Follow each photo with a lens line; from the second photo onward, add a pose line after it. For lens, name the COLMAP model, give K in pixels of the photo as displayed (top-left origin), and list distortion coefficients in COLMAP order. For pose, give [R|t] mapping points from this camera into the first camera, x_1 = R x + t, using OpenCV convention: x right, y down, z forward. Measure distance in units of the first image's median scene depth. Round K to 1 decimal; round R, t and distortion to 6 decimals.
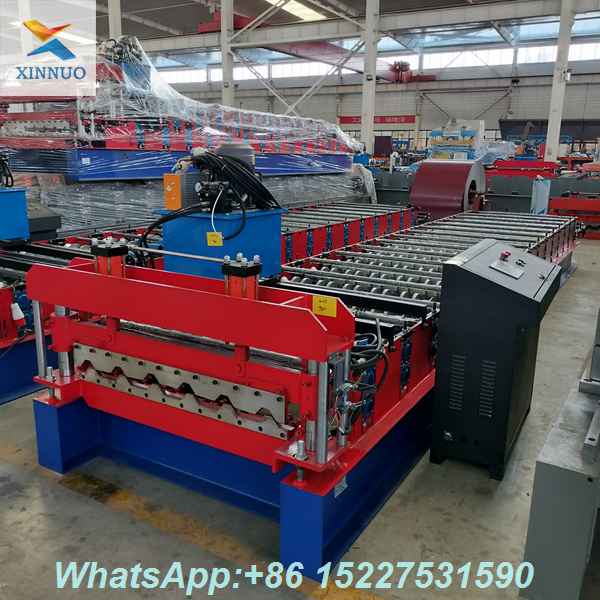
lens RADIAL K [[622.2, 0, 285.0], [0, 622.2, 289.4], [0, 0, 1]] dist [0.016605, 0.004015]
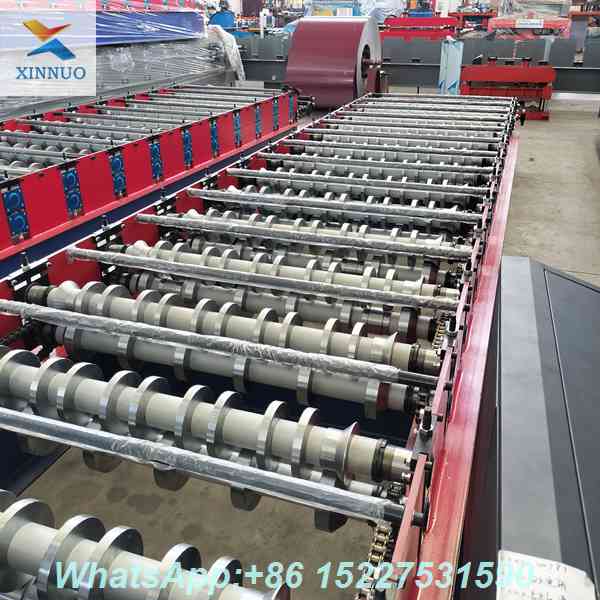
lens RADIAL K [[622.2, 0, 285.0], [0, 622.2, 289.4], [0, 0, 1]] dist [0.016605, 0.004015]
pose [[0.981487, -0.093966, 0.166897, 0.048698], [0.058992, 0.977330, 0.203336, -0.043850], [-0.182220, -0.189726, 0.964780, 0.223946]]
